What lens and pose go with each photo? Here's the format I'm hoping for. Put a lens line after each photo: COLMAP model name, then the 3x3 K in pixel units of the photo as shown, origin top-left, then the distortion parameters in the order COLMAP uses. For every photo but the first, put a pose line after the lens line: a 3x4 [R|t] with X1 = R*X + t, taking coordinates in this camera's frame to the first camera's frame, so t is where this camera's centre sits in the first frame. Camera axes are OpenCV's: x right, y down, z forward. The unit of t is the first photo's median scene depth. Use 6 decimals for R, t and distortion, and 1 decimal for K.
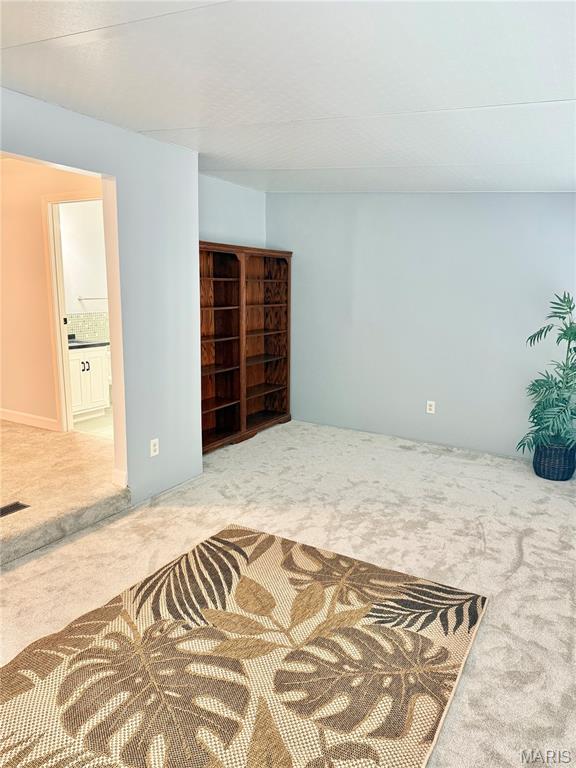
lens RADIAL K [[544.8, 0, 288.0], [0, 544.8, 384.0], [0, 0, 1]] dist [0.070856, -0.087596]
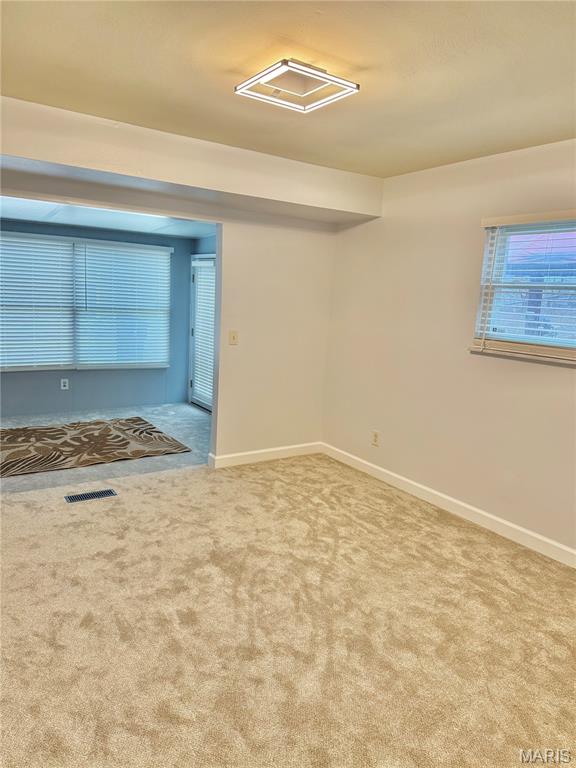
lens RADIAL K [[544.8, 0, 288.0], [0, 544.8, 384.0], [0, 0, 1]] dist [0.070856, -0.087596]
pose [[-0.891295, -0.137496, 0.432075, -1.668805], [0.018868, 0.940843, 0.338317, -0.468673], [-0.453032, 0.309693, -0.835974, 2.068877]]
